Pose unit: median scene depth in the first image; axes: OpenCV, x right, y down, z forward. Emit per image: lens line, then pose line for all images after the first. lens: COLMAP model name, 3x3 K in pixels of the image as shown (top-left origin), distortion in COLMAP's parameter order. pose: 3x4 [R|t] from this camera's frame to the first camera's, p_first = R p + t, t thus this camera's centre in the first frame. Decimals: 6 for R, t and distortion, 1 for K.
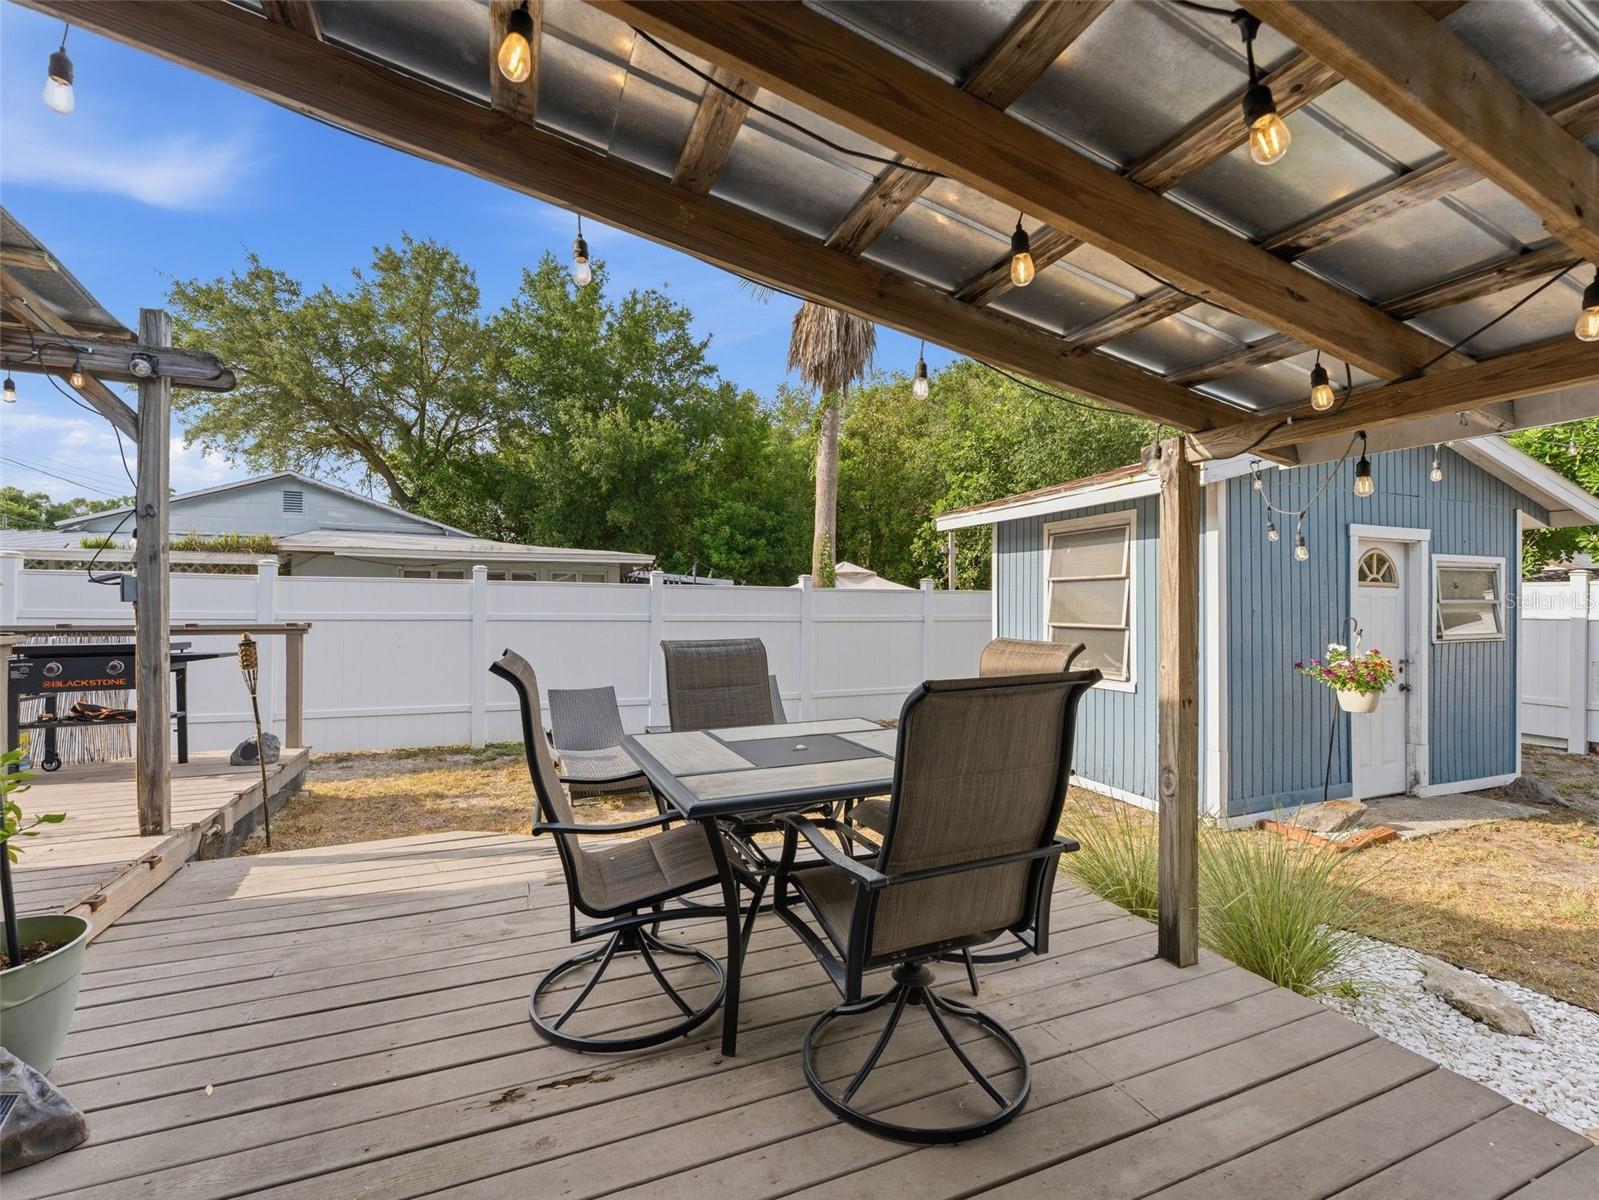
lens RADIAL K [[721.0, 0, 799.0], [0, 721.0, 606.8], [0, 0, 1]] dist [0.002414, -0.001098]
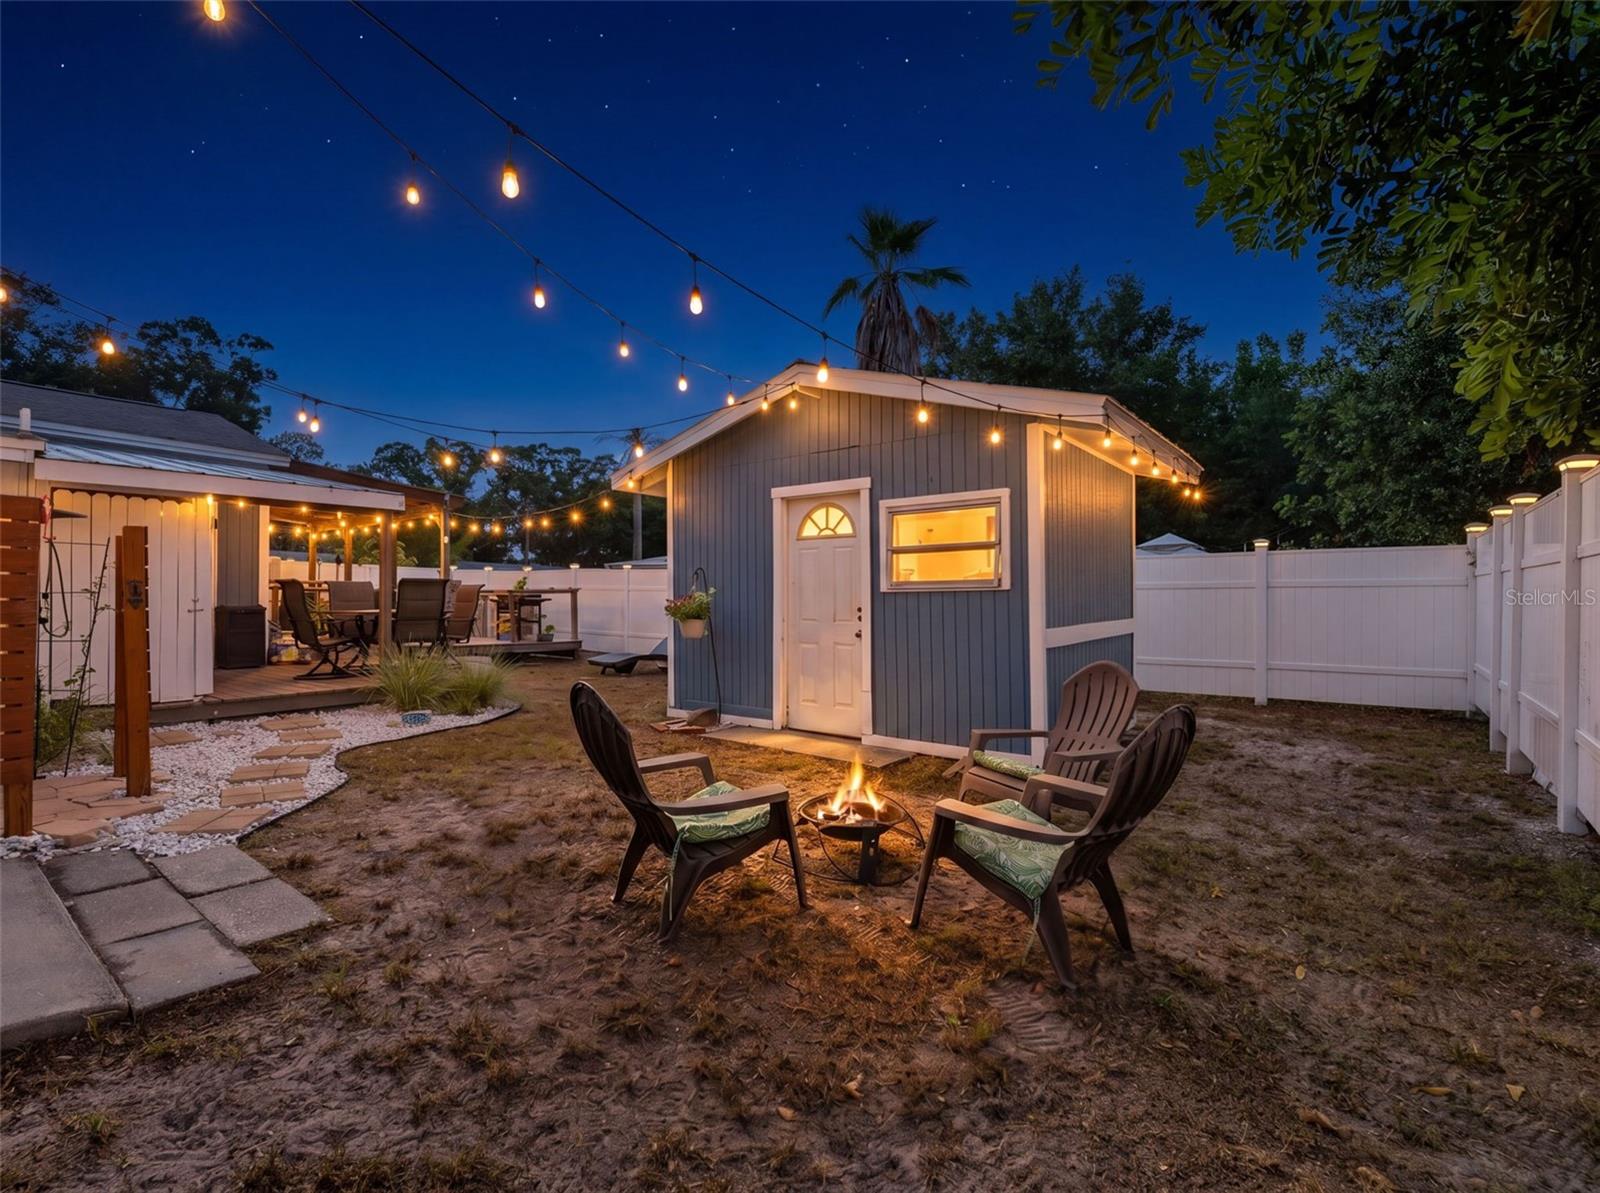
lens RADIAL K [[722.8, 0, 796.3], [0, 722.8, 602.6], [0, 0, 1]] dist [0.001265, -0.000463]
pose [[0.507476, 0.004209, -0.861656, 1.674901], [-0.000327, 0.999989, 0.004692, 0.061817], [0.861666, -0.002099, 0.507471, 0.403979]]
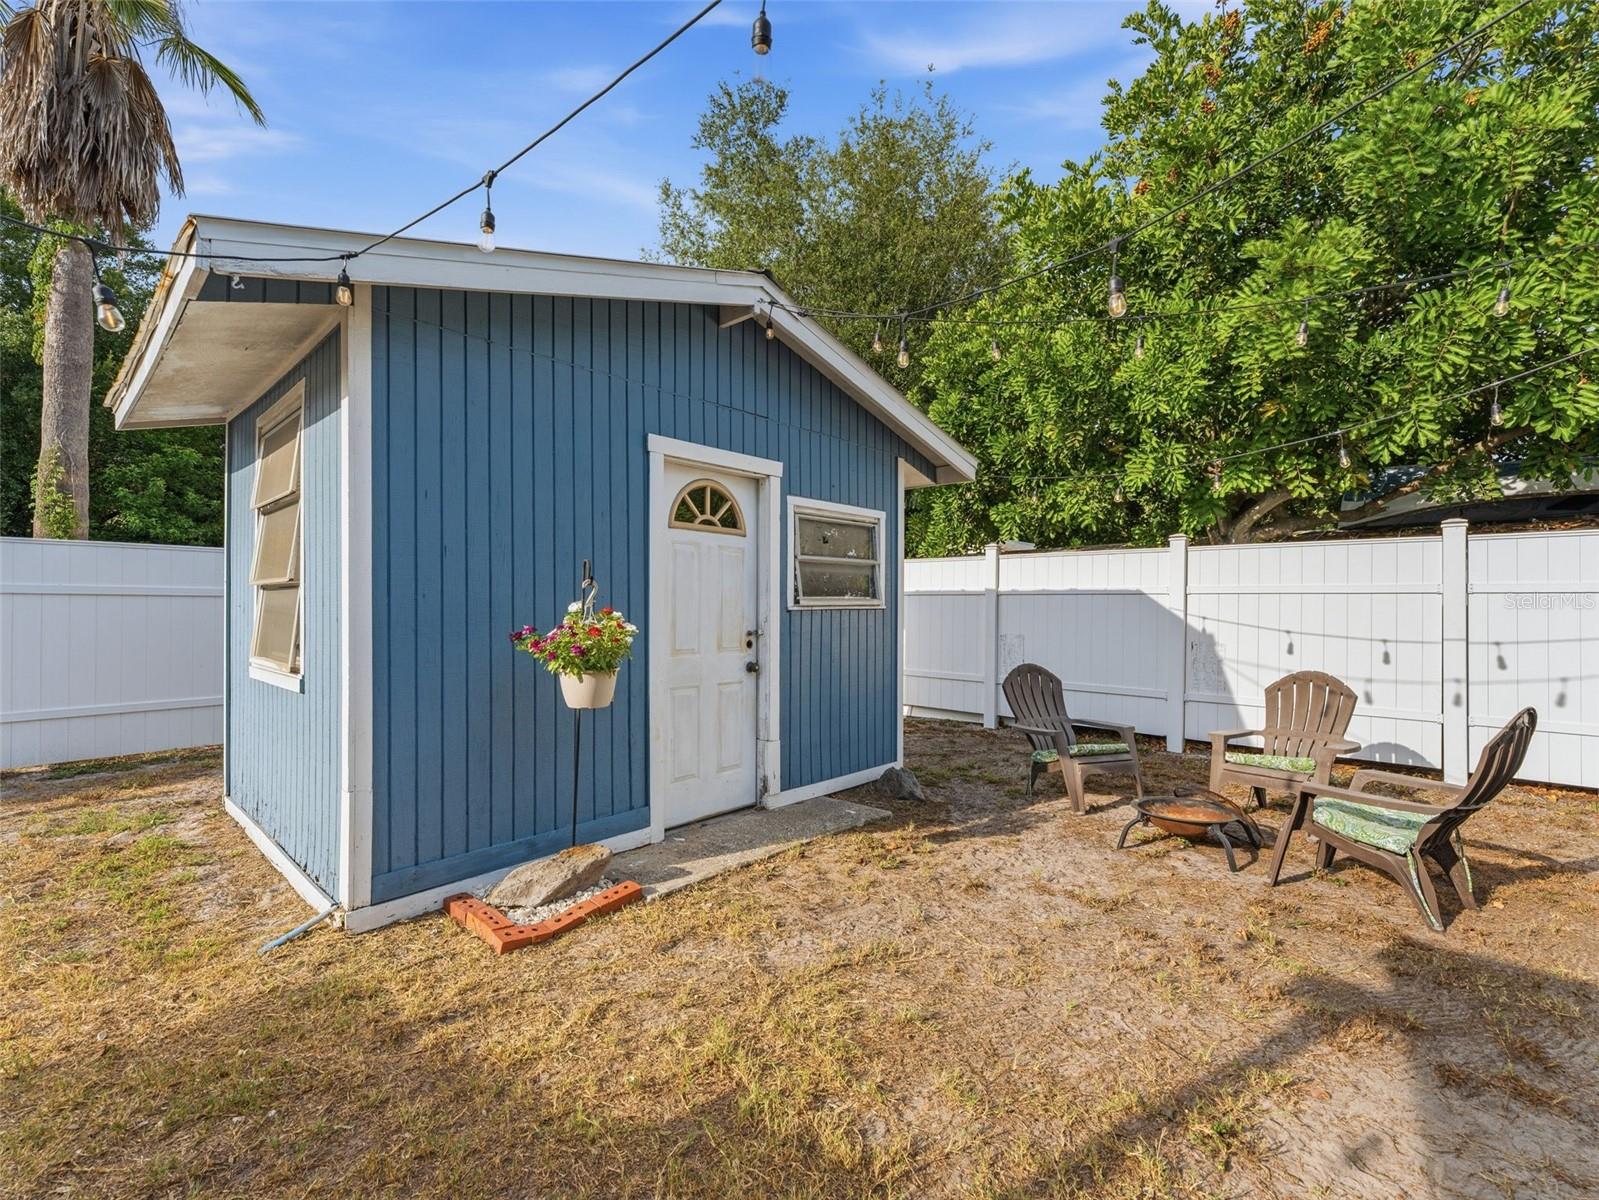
lens RADIAL K [[721.0, 0, 799.0], [0, 721.0, 606.8], [0, 0, 1]] dist [0.002414, -0.001098]
pose [[0.902798, 0.000735, 0.430063, 0.554486], [-0.001561, 0.999998, 0.001568, 0.046284], [-0.430061, -0.002087, 0.902797, 0.289963]]
